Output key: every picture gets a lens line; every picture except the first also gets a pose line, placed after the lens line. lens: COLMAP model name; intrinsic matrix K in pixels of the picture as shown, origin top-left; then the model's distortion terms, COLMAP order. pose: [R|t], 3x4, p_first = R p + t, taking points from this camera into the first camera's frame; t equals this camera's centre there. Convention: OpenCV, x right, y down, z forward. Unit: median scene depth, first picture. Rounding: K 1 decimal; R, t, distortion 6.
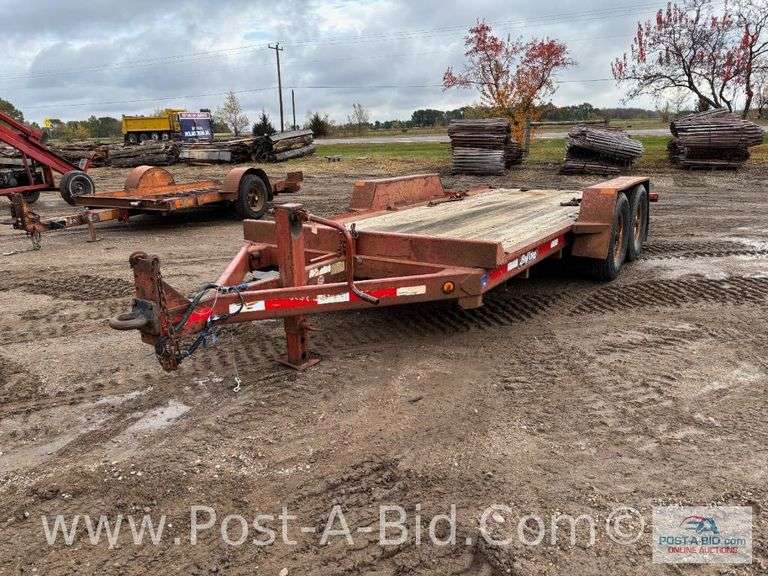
lens RADIAL K [[581.1, 0, 375.4], [0, 581.1, 287.0], [0, 0, 1]] dist [0.049935, -0.055876]
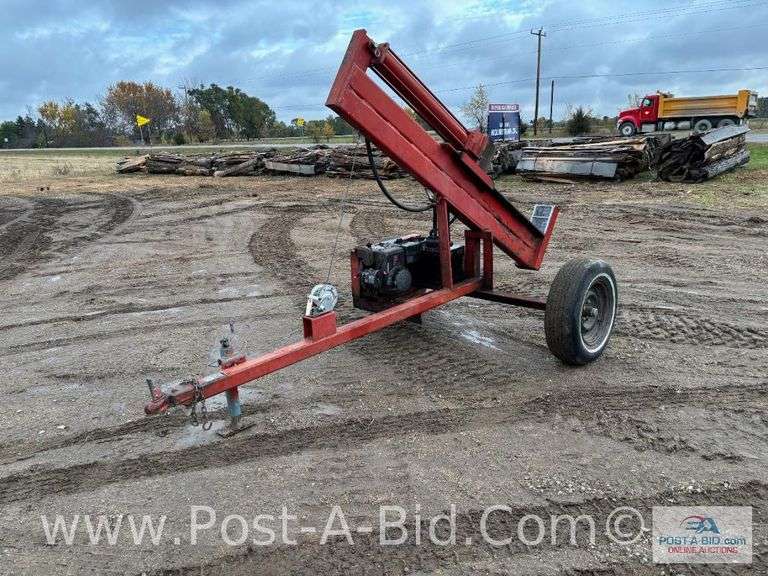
lens RADIAL K [[565.2, 0, 394.5], [0, 565.2, 286.6], [0, 0, 1]] dist [0.051817, -0.050577]
pose [[0.949757, 0.081467, -0.302199, -0.263154], [-0.078155, 0.996675, 0.023056, -0.094432], [0.303072, 0.001721, 0.952966, 0.352418]]
